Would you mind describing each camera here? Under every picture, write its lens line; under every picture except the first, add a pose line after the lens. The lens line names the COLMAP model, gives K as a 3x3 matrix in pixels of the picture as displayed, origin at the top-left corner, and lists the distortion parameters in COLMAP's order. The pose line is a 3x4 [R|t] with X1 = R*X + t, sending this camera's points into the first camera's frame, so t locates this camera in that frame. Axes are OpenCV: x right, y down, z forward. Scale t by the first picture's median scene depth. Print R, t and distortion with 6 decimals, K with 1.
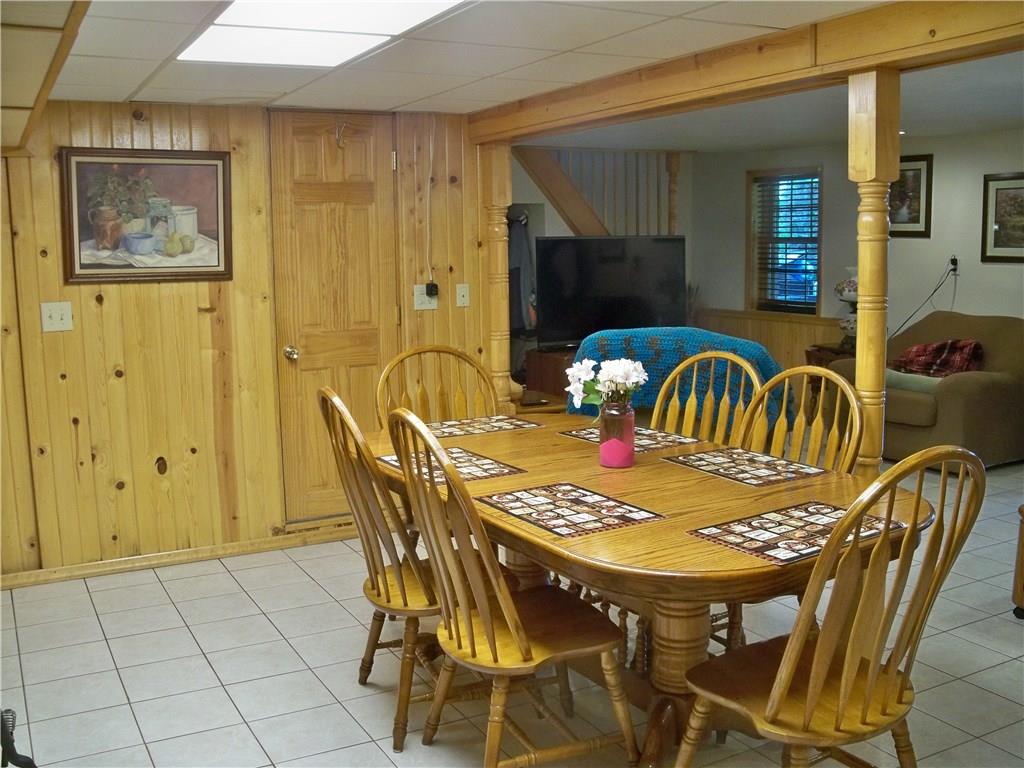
lens RADIAL K [[1000.4, 0, 512.0], [0, 1000.4, 384.0], [0, 0, 1]] dist [-0.202240, 0.205861]
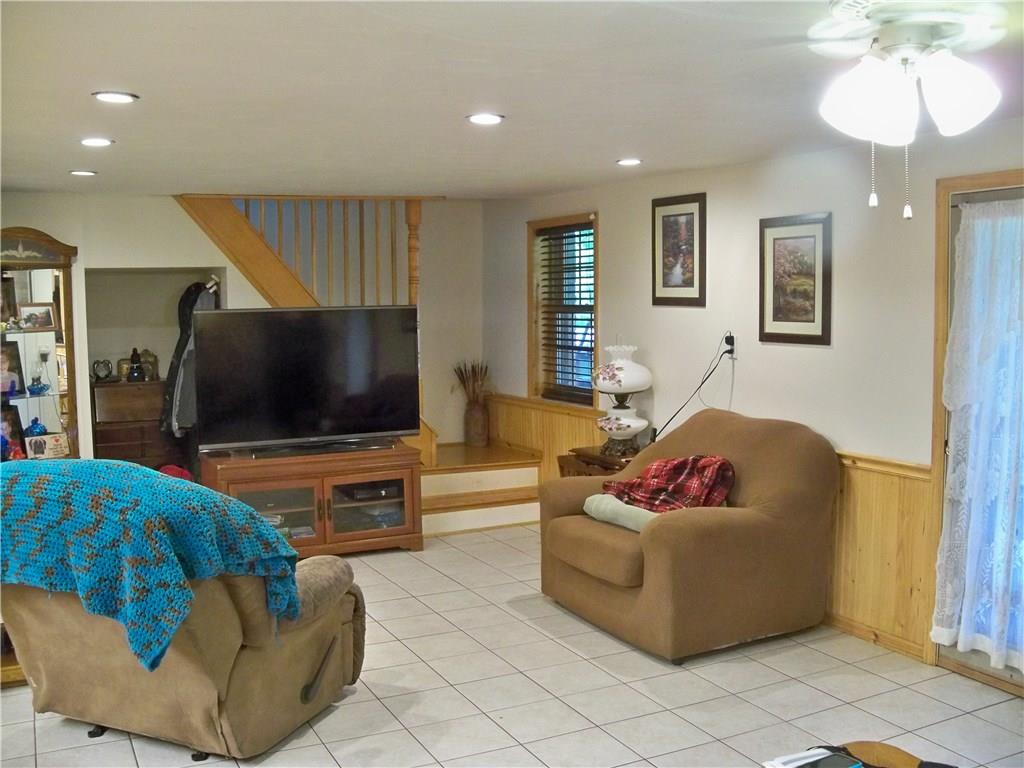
lens RADIAL K [[1000.4, 0, 512.0], [0, 1000.4, 384.0], [0, 0, 1]] dist [-0.202240, 0.205861]
pose [[0.999056, 0.006528, -0.042952, 0.318469], [-0.008994, 0.998306, -0.057488, -0.049148], [0.042504, 0.057820, 0.997422, 0.253747]]
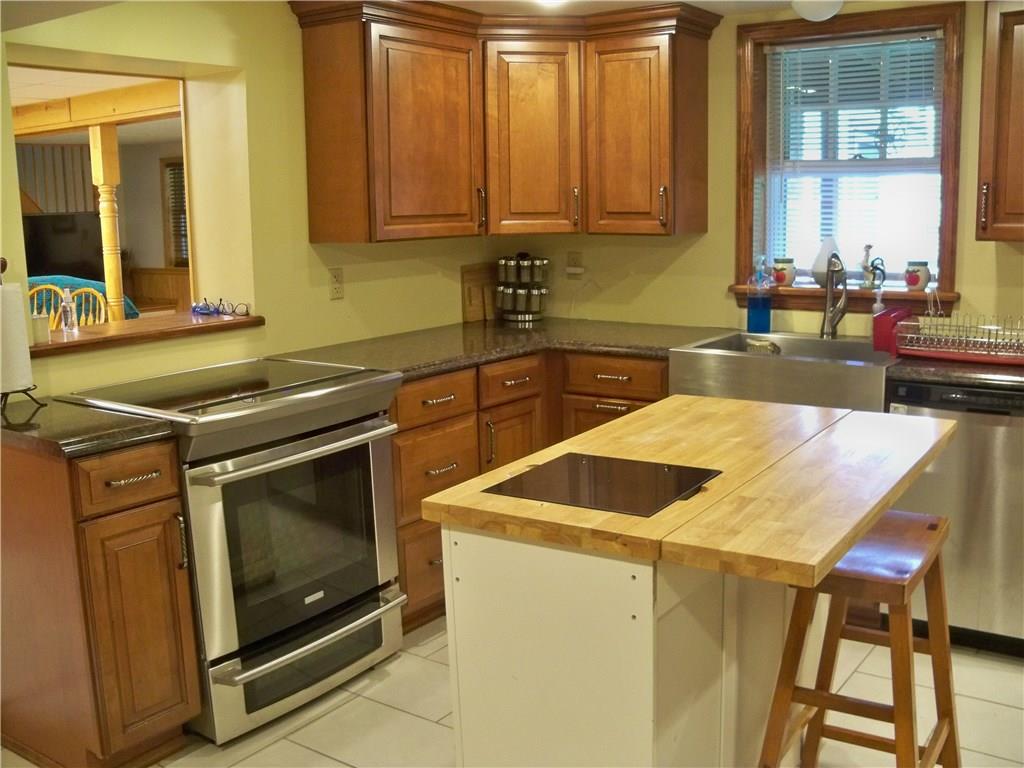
lens RADIAL K [[1000.4, 0, 512.0], [0, 1000.4, 384.0], [0, 0, 1]] dist [-0.202240, 0.205861]
pose [[0.898316, -0.076460, 0.432645, 0.099724], [0.062398, 0.996961, 0.046631, 0.055467], [-0.434895, -0.014894, 0.900358, -0.415408]]
